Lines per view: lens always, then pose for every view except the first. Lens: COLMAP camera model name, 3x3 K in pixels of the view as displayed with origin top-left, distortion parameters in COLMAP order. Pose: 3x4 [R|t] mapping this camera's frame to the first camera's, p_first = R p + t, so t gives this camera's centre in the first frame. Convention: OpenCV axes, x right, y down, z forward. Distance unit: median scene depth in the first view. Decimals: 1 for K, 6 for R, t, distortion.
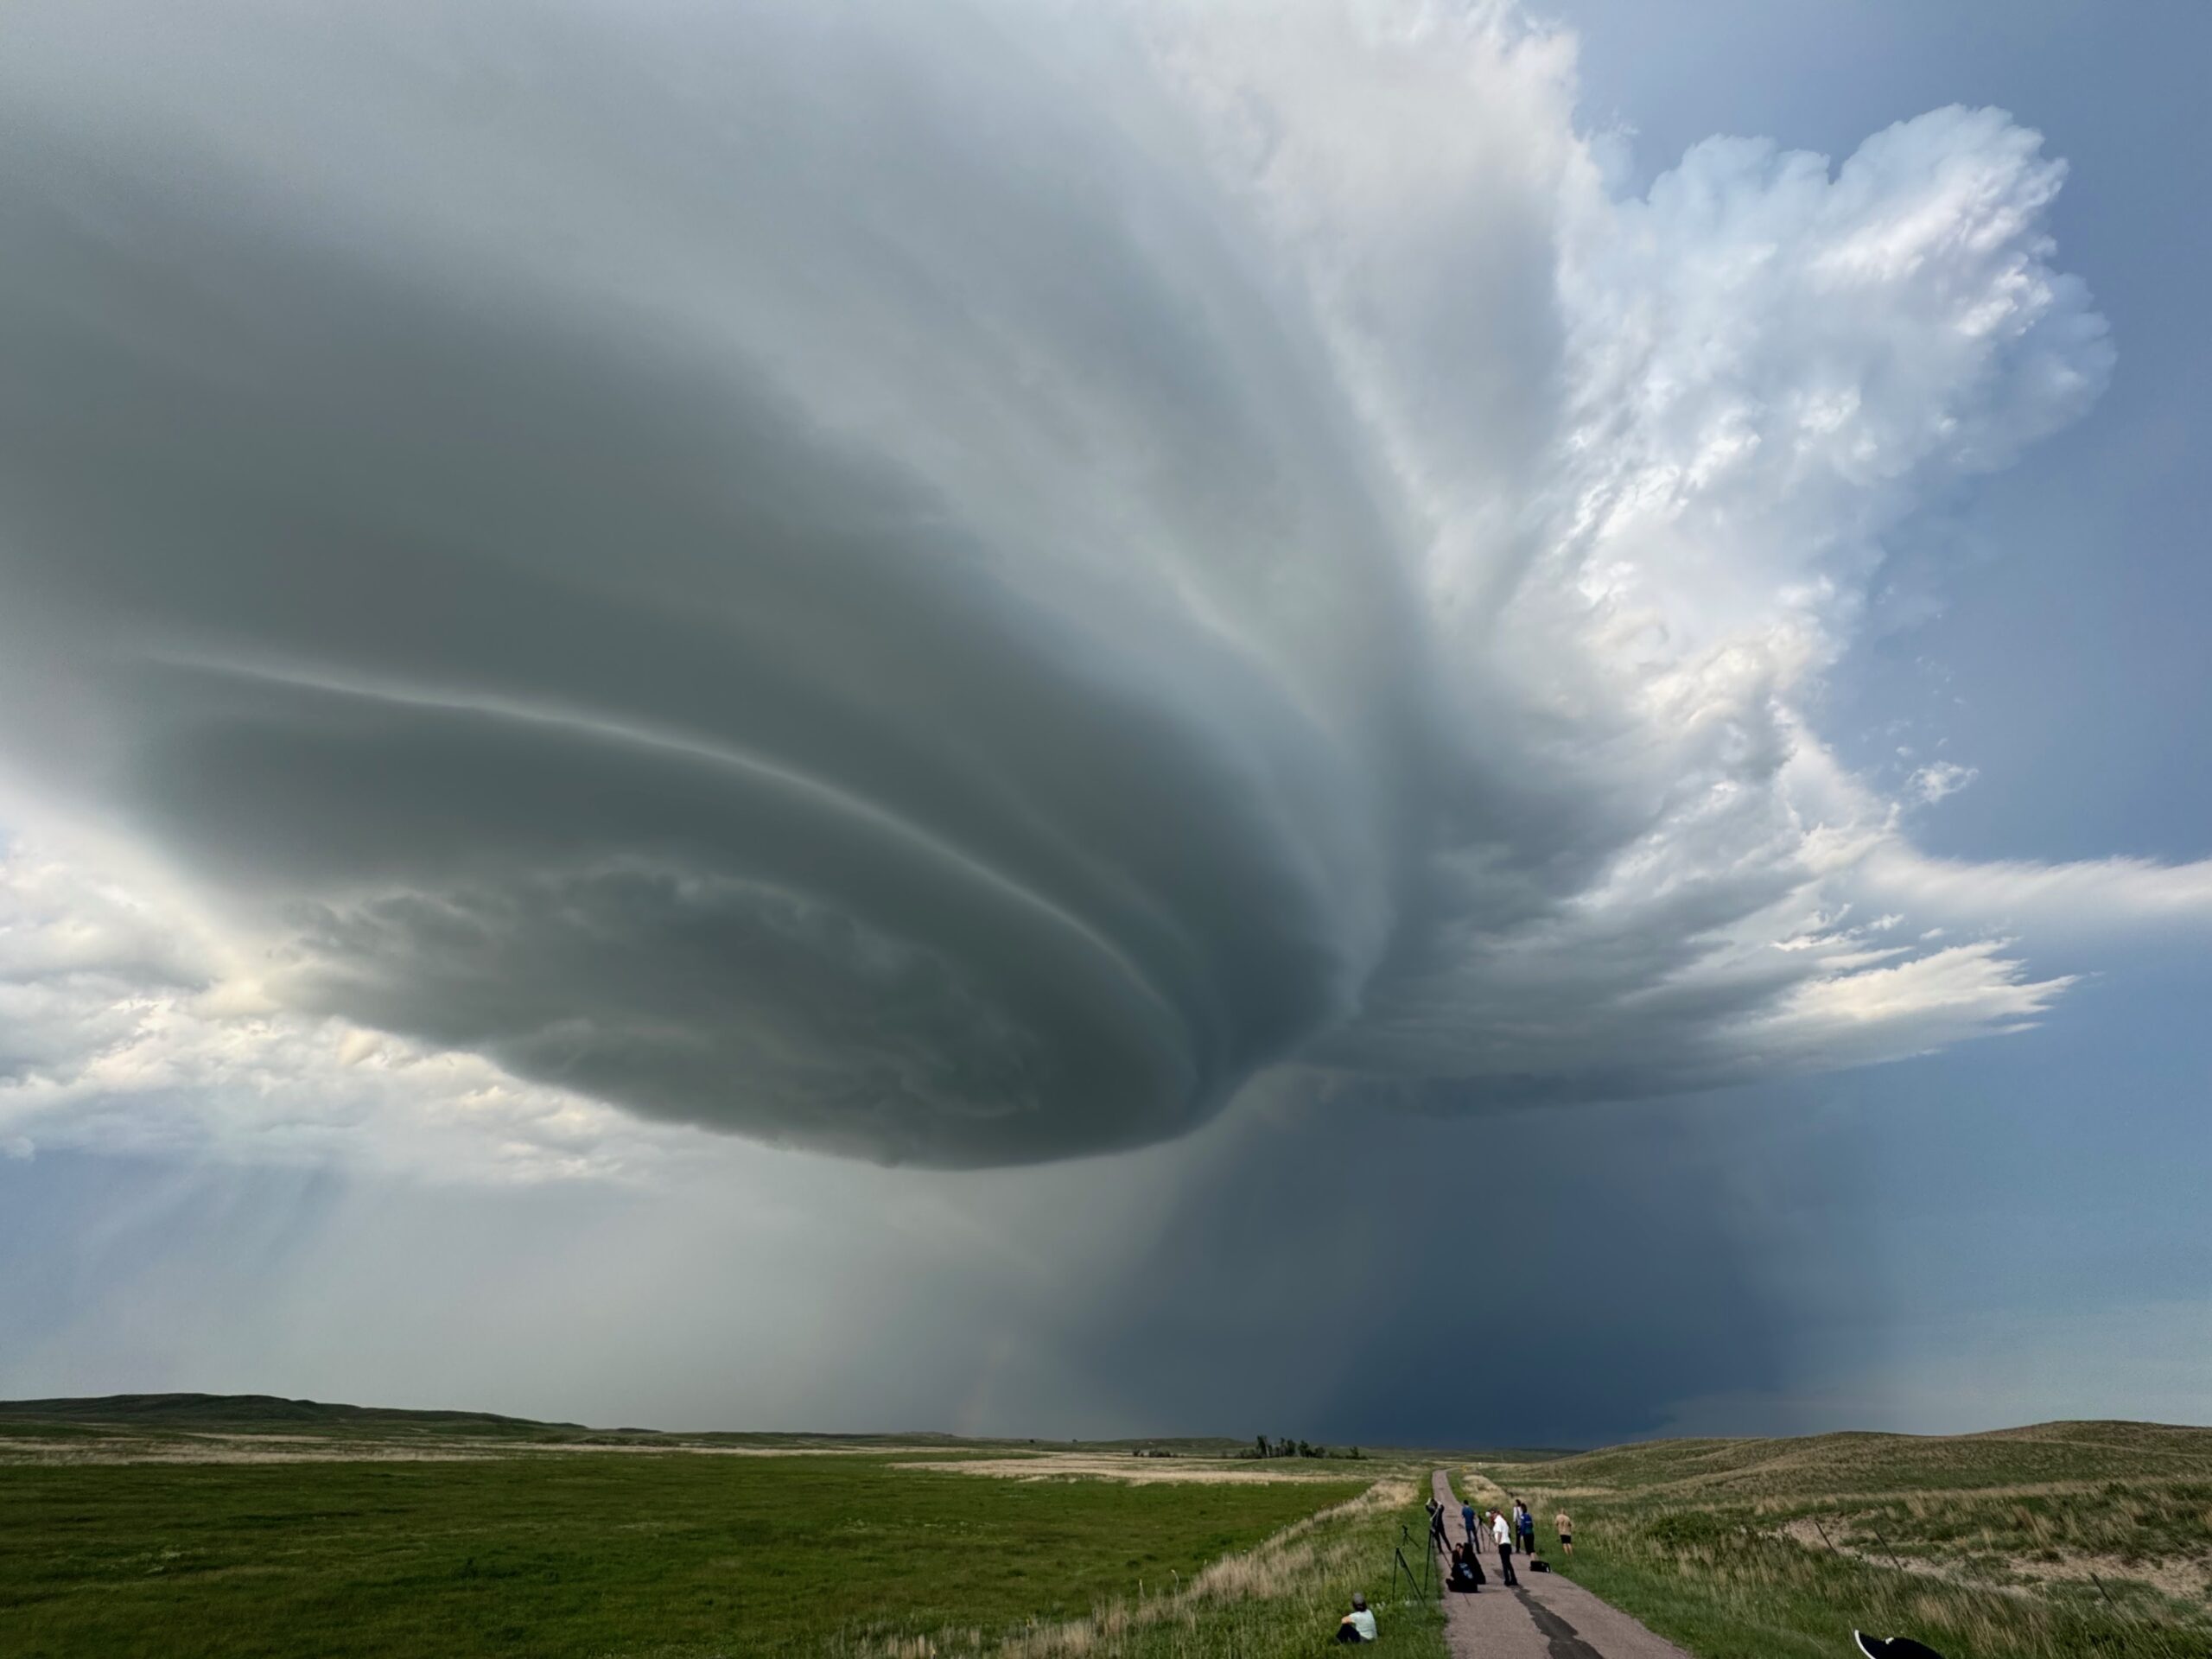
lens RADIAL K [[879.6, 0, 1099.9], [0, 879.6, 794.7], [0, 0, 1]] dist [-0.002215, 0.000639]
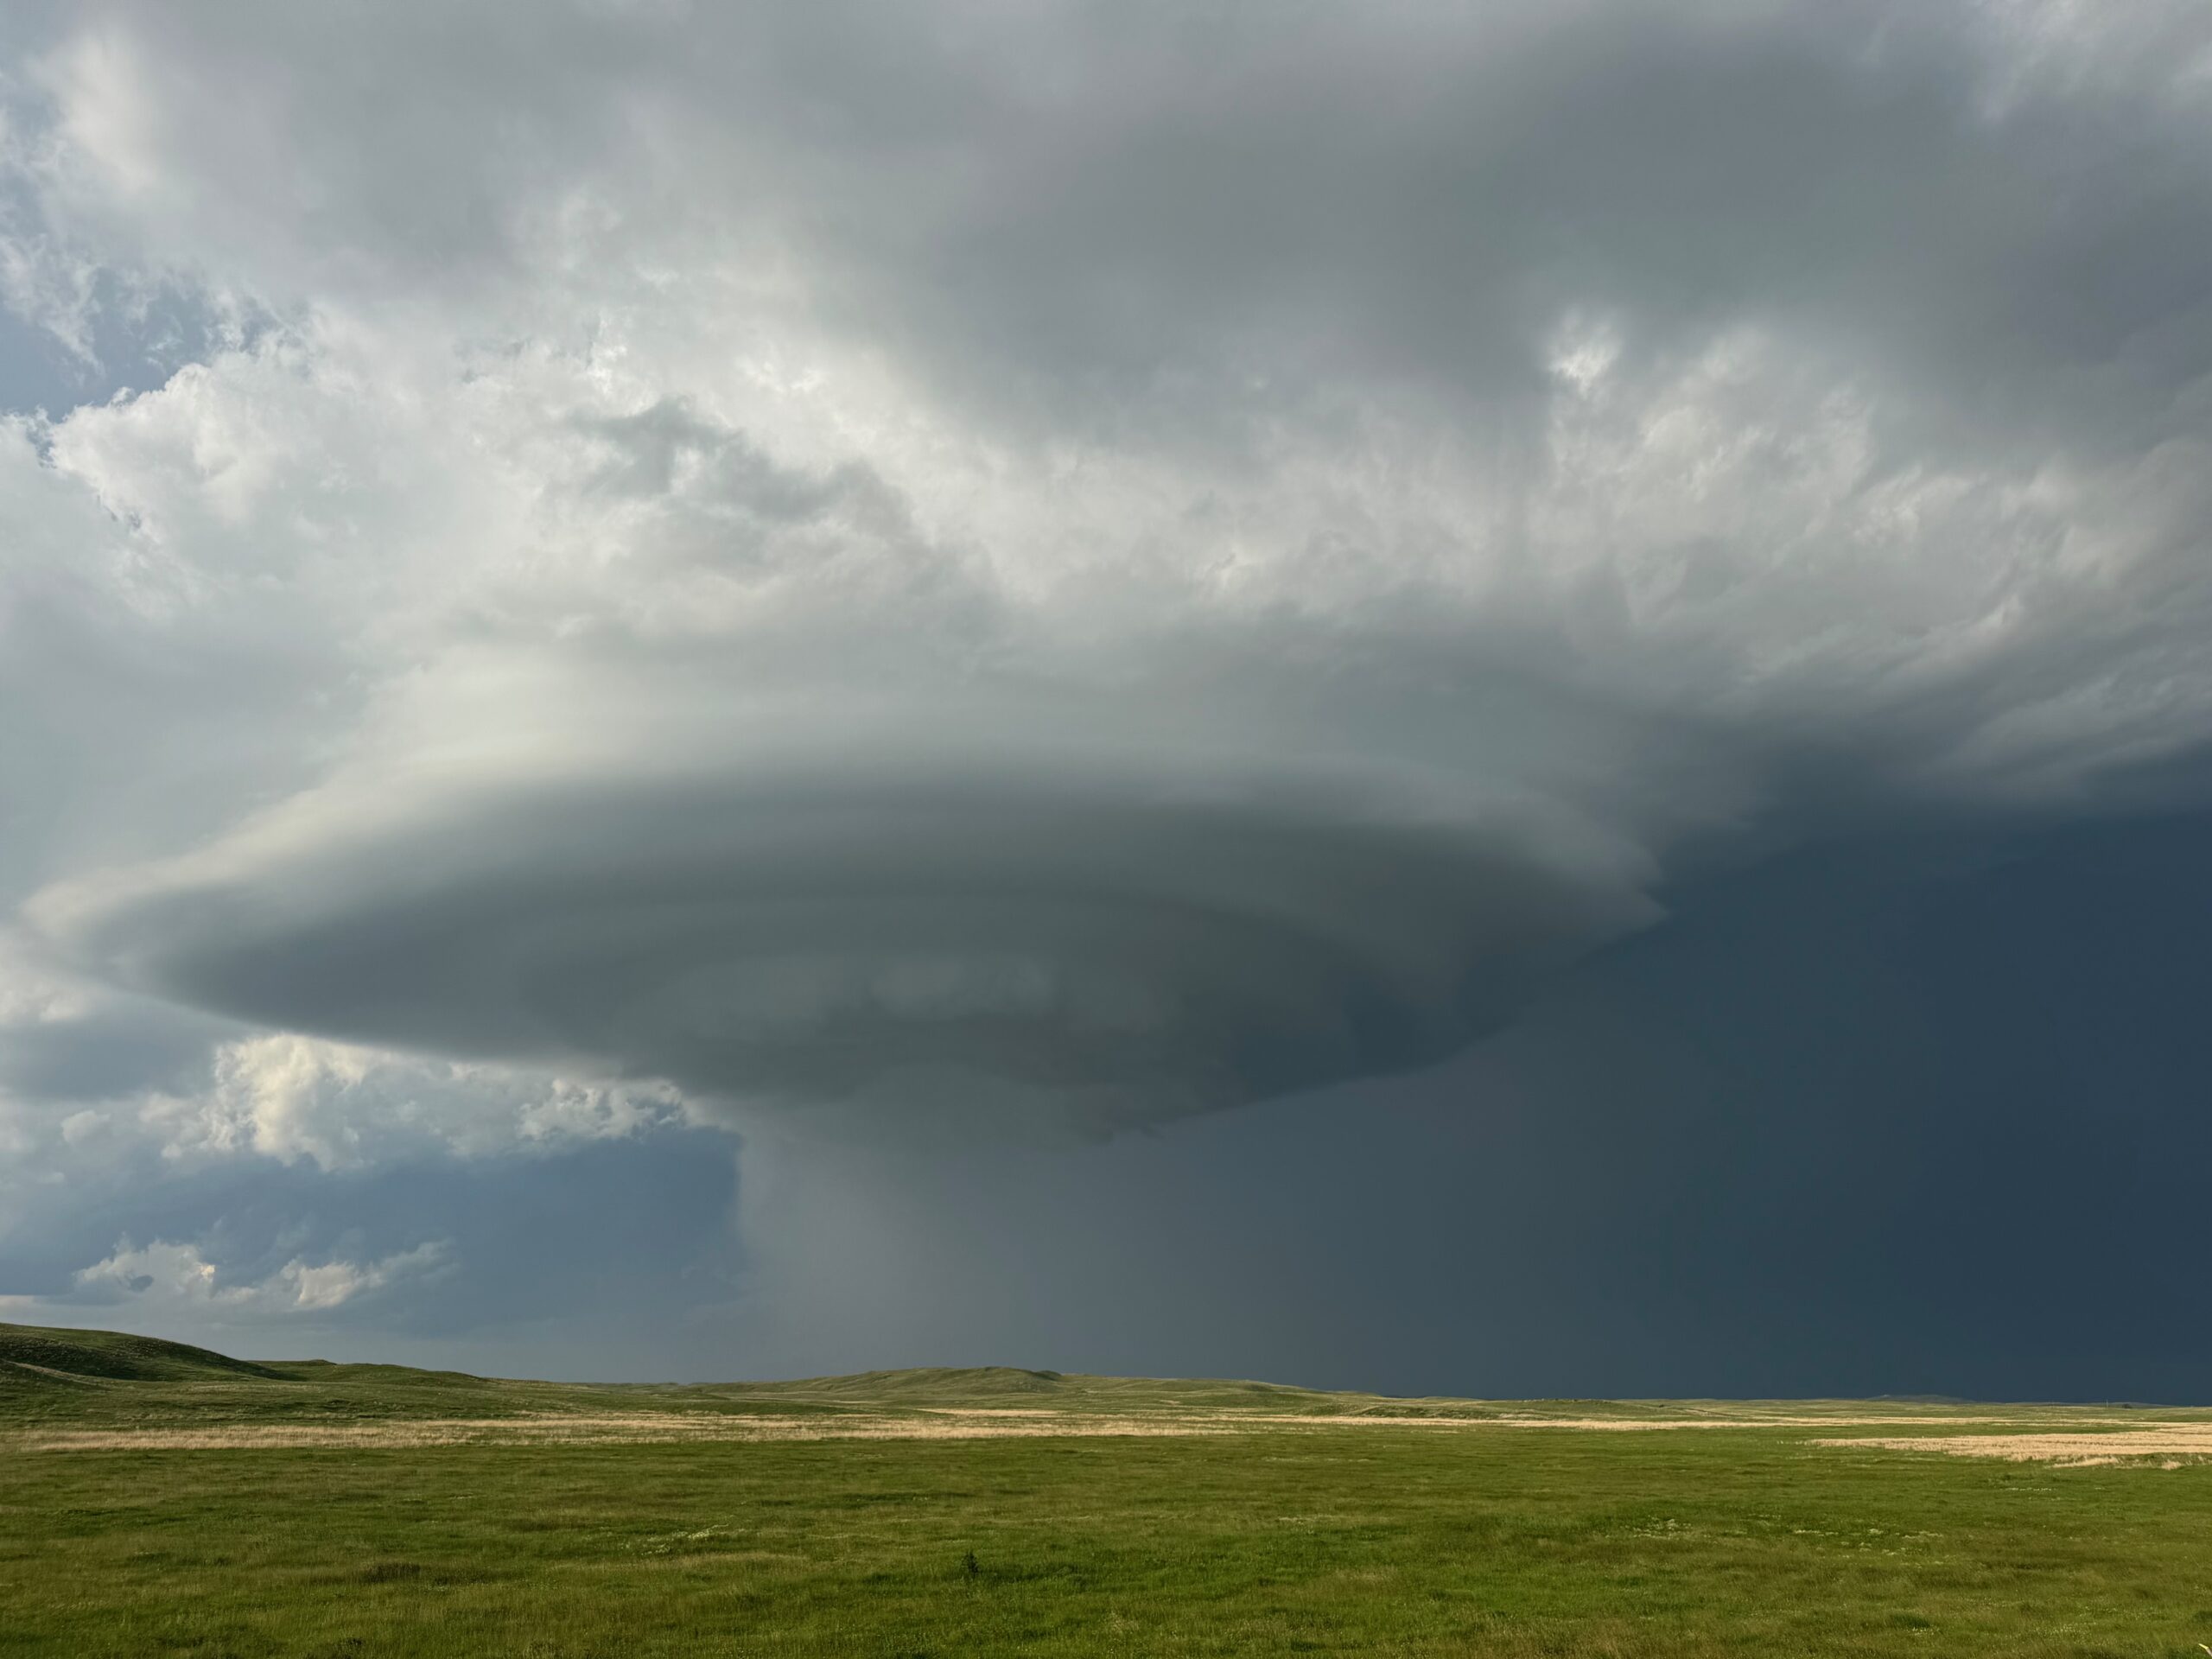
lens RADIAL K [[1547.9, 0, 1098.7], [0, 1547.9, 819.0], [0, 0, 1]] dist [0.015207, -0.018248]
pose [[0.813127, -0.216668, -0.540259, 0.059938], [0.352601, 0.921820, 0.160997, 0.105775], [0.463139, -0.321407, 0.825954, 0.132569]]
